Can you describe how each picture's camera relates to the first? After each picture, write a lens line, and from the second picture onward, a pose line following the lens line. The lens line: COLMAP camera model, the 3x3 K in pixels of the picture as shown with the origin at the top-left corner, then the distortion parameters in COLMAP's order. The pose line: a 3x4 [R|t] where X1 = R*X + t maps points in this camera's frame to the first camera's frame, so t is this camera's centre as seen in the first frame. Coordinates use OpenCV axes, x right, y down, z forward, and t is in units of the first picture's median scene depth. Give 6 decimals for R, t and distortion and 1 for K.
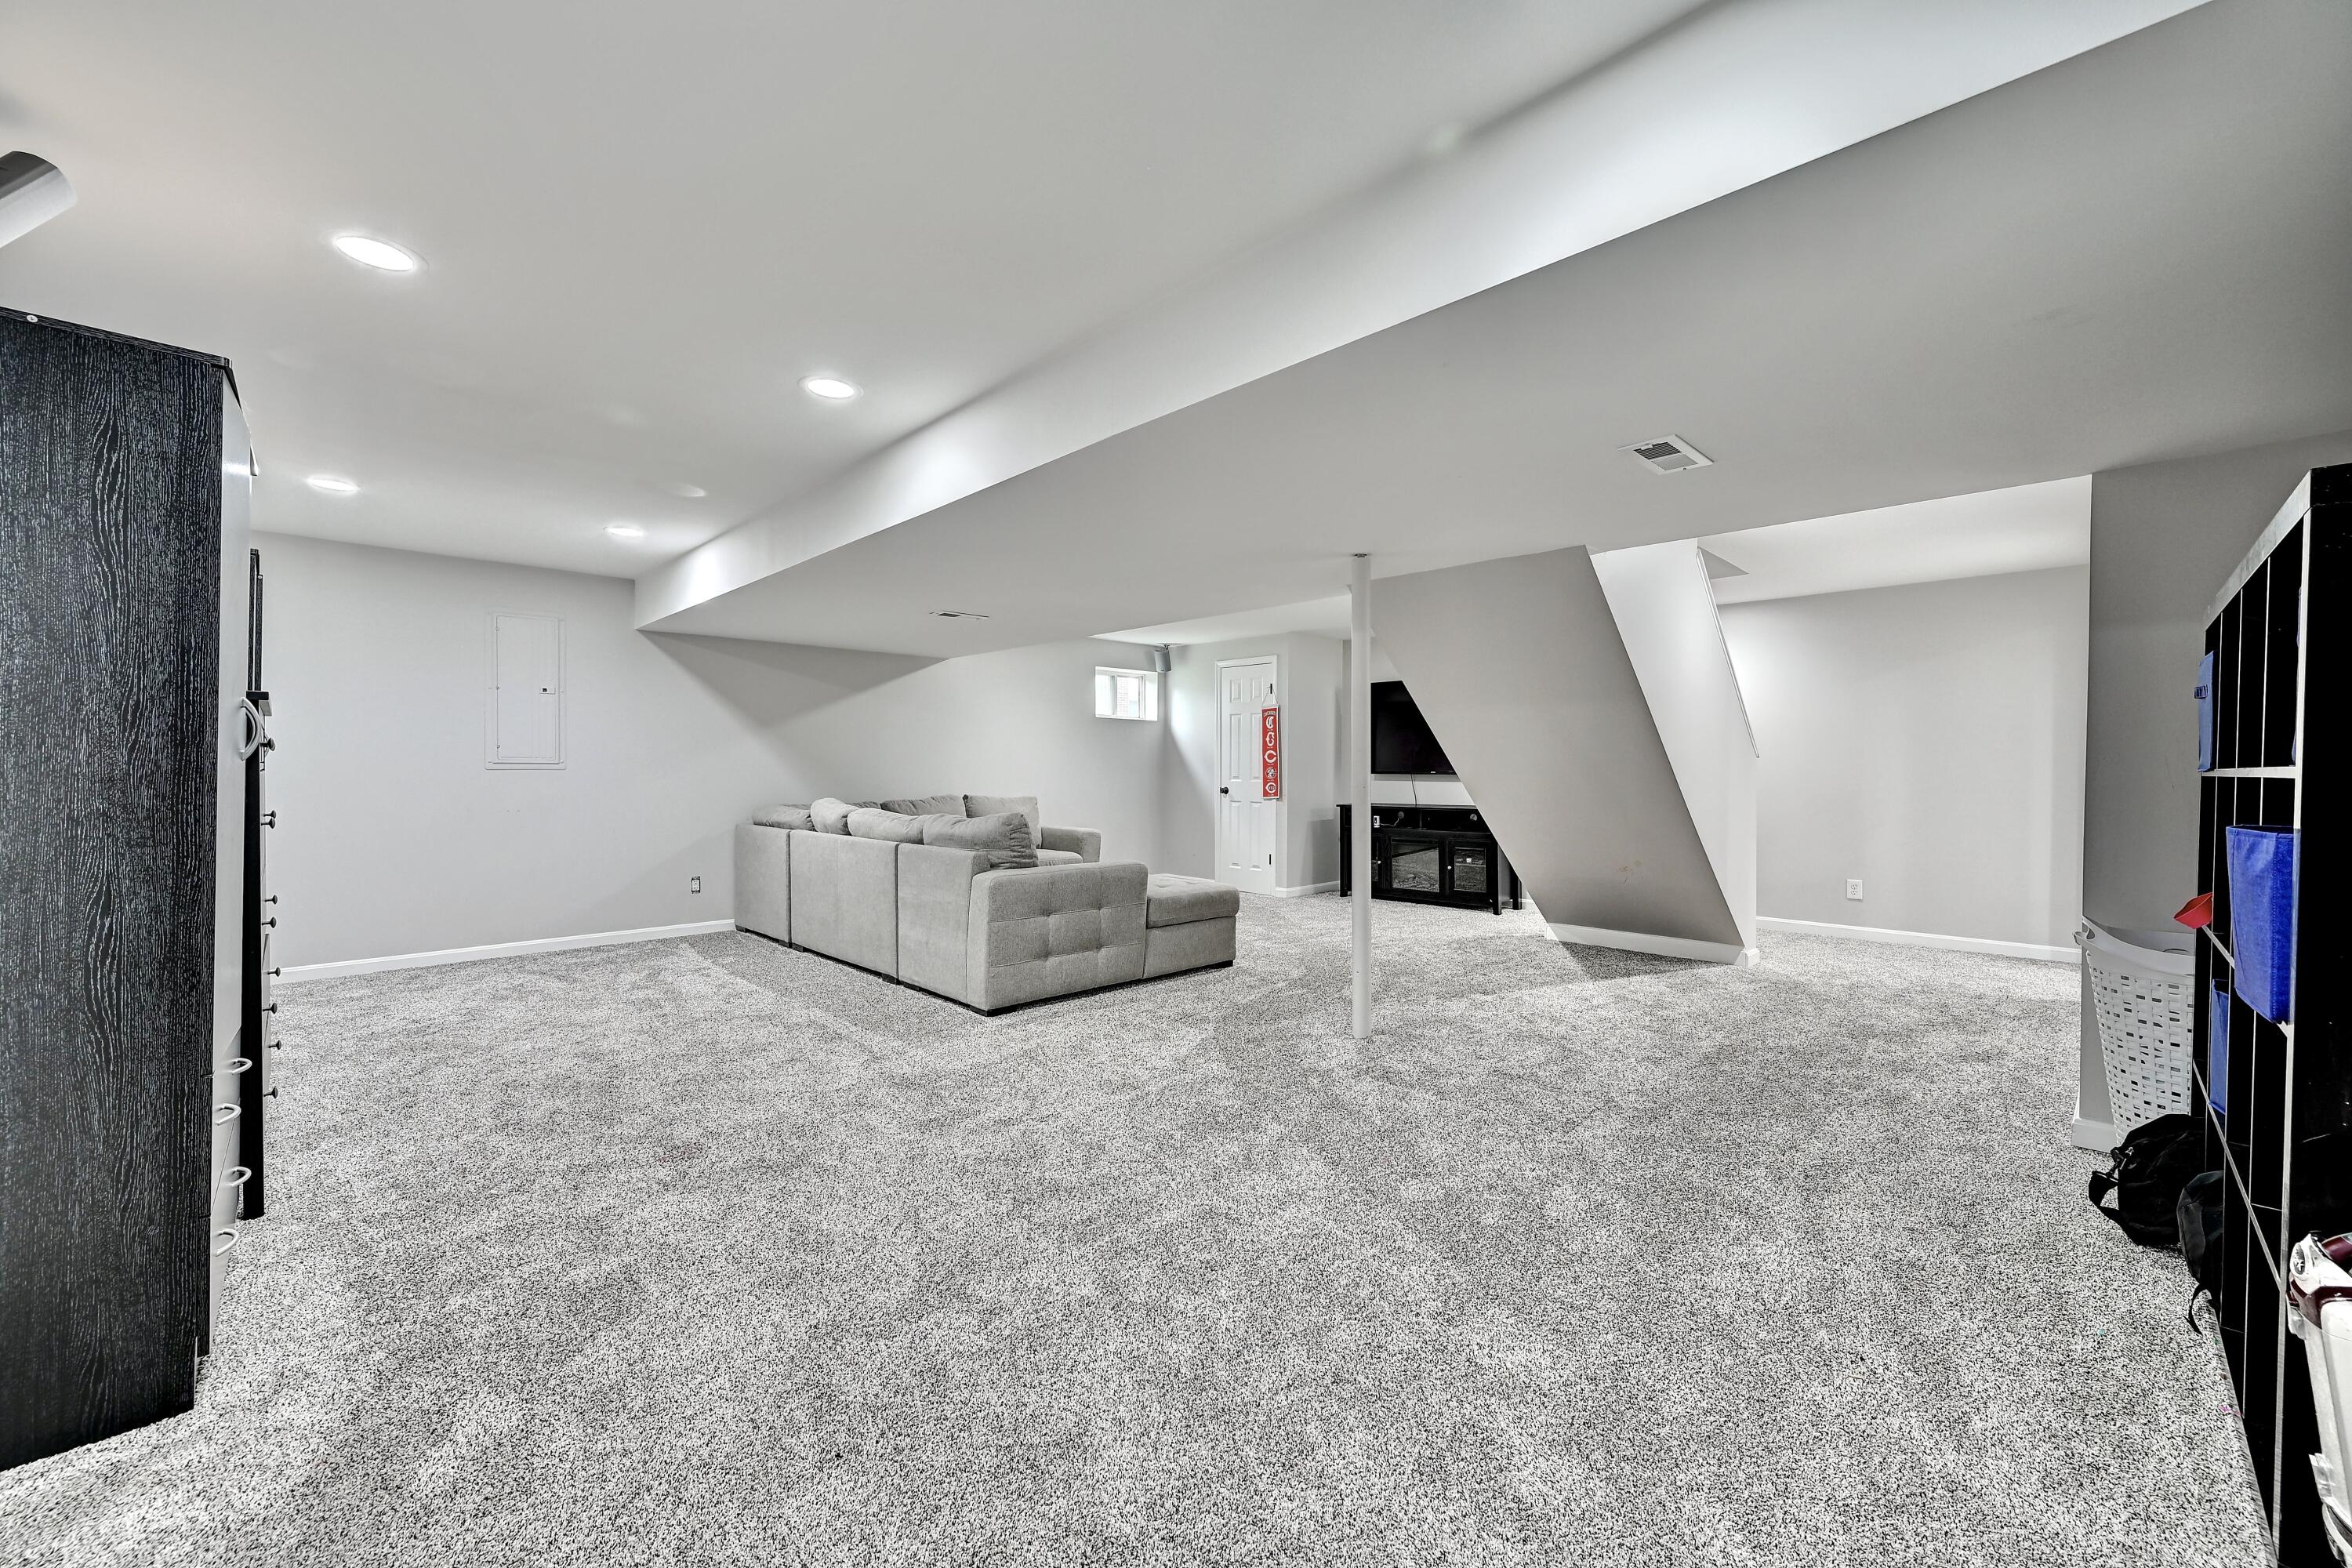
lens RADIAL K [[915.2, 0, 1174.3], [0, 915.2, 777.2], [0, 0, 1]] dist [-0.003667, 0.000583]
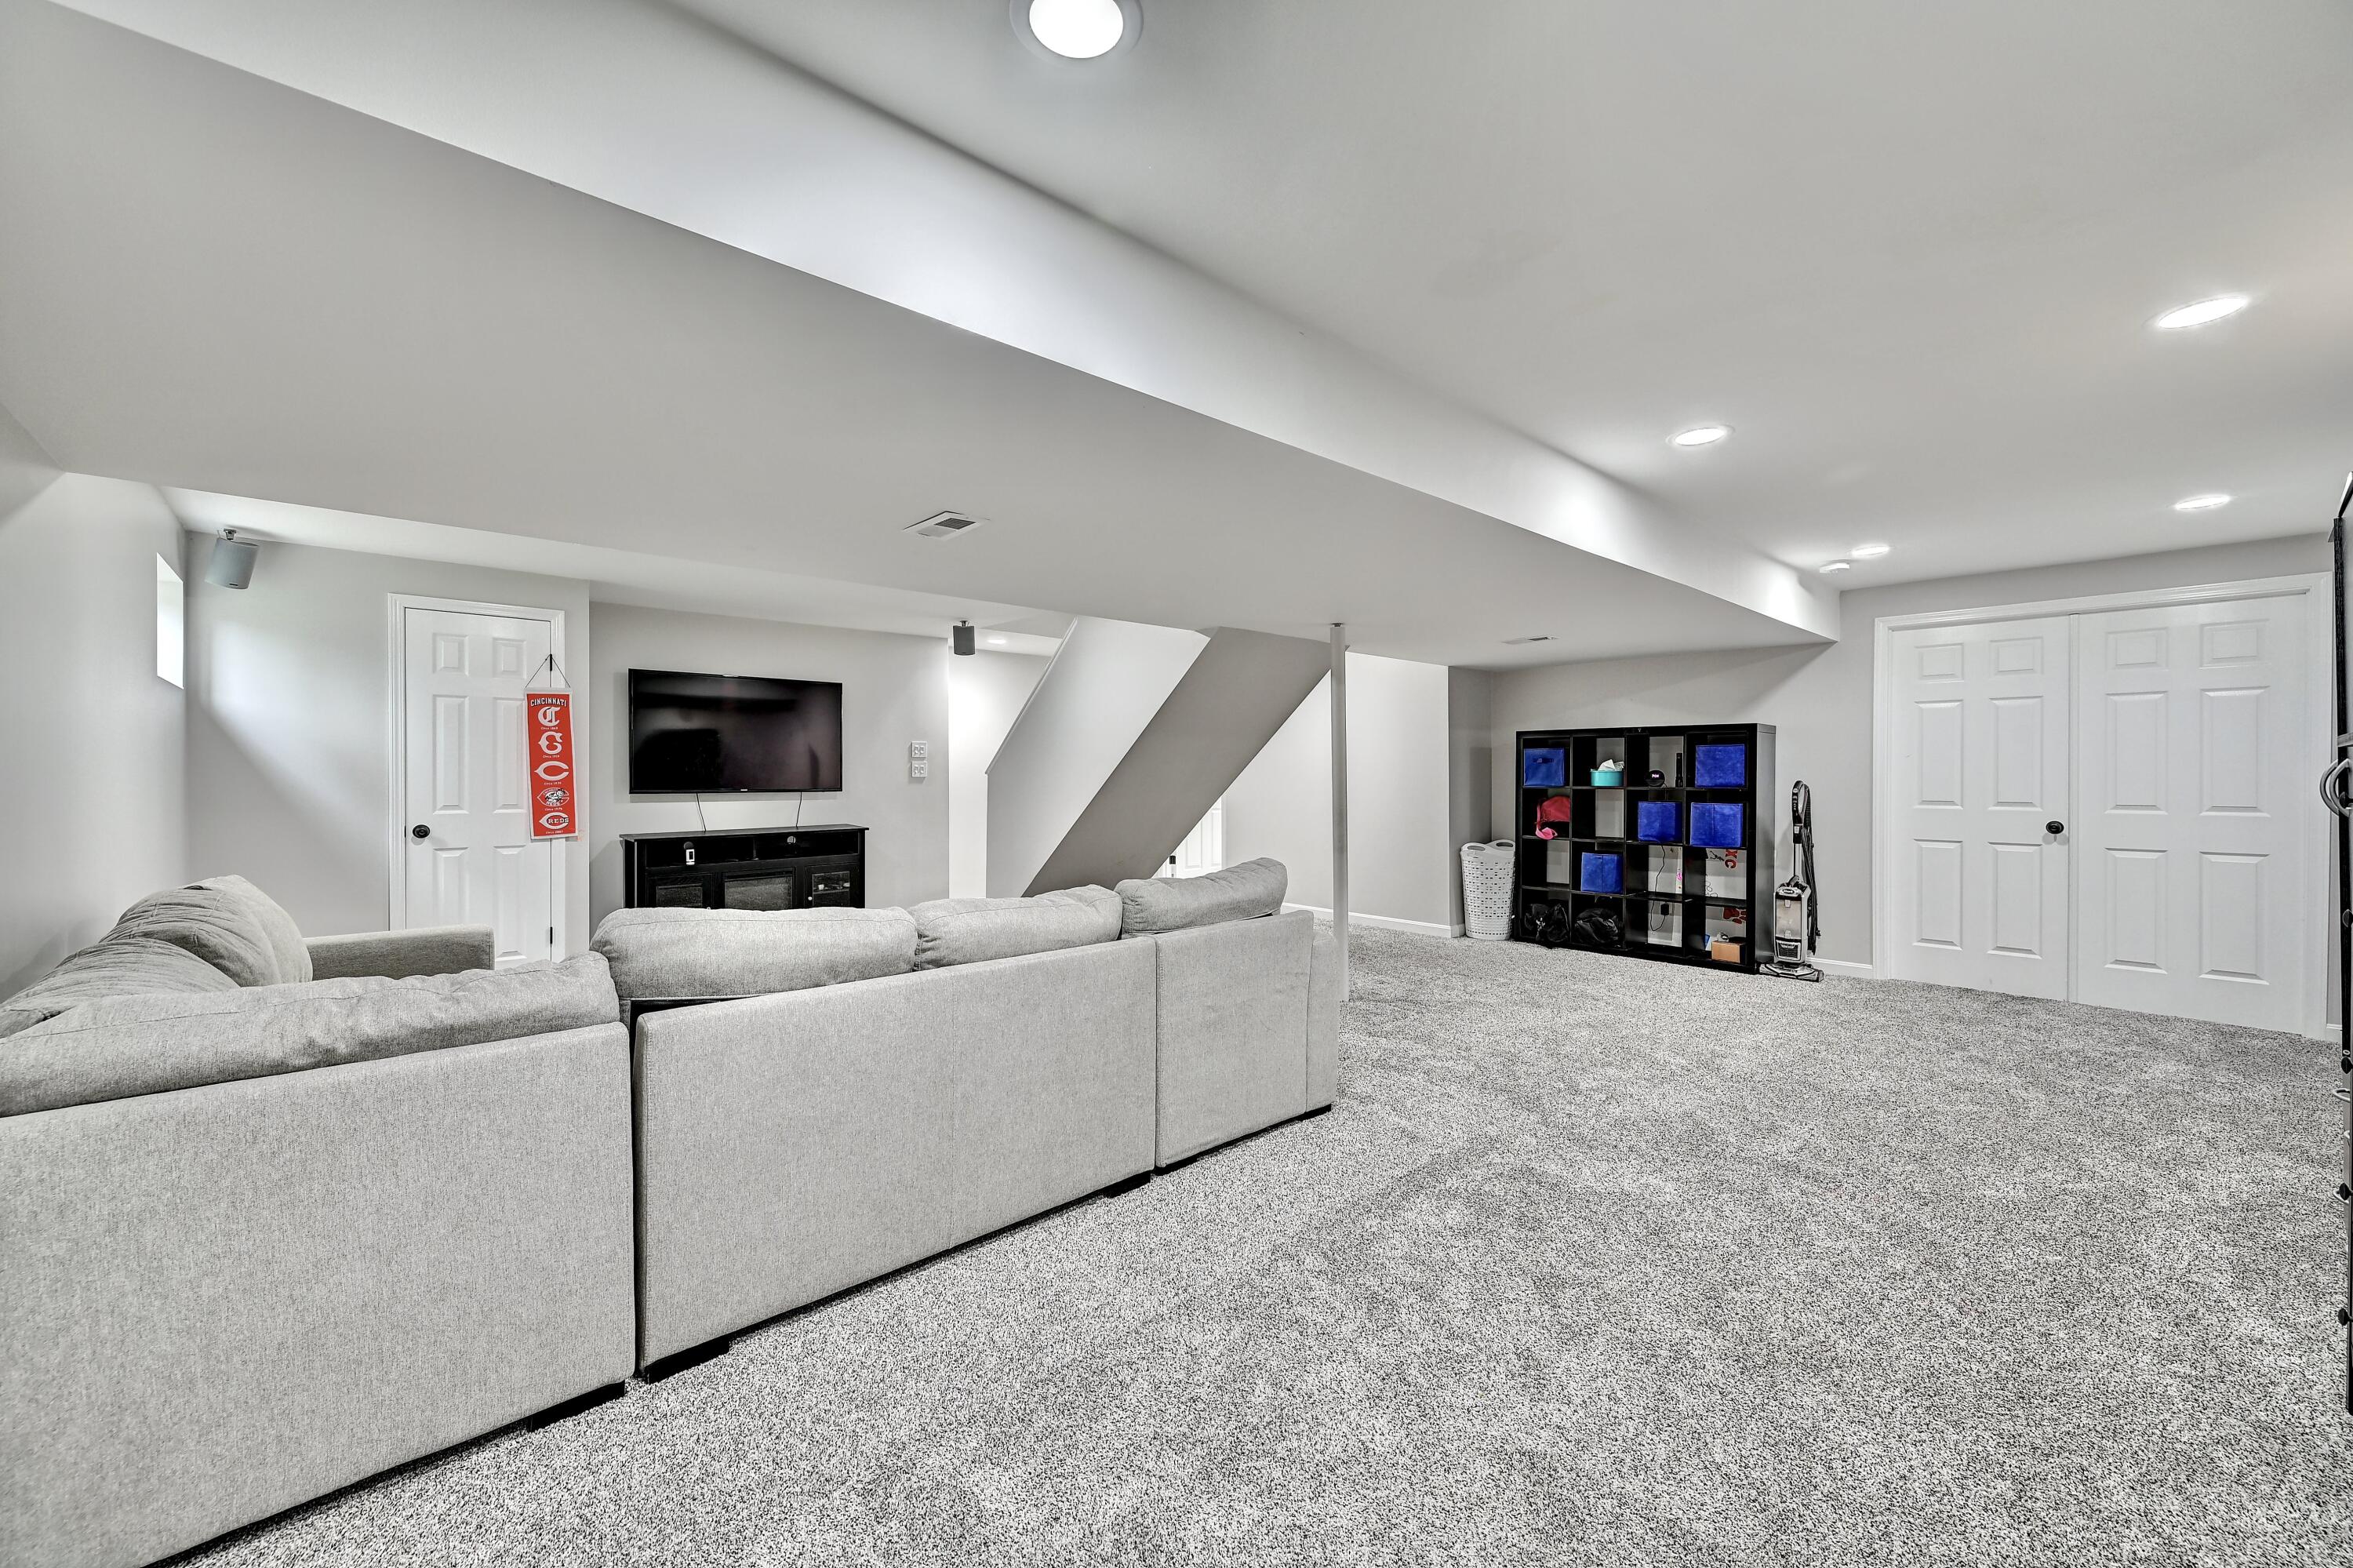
lens RADIAL K [[915.6, 0, 1174.8], [0, 915.6, 777.2], [0, 0, 1]] dist [-0.003667, 0.000583]
pose [[0.011302, -0.012807, 0.999854, -0.511545], [0.011742, 0.999851, 0.012675, -0.020911], [-0.999867, 0.011597, 0.011450, 0.565649]]
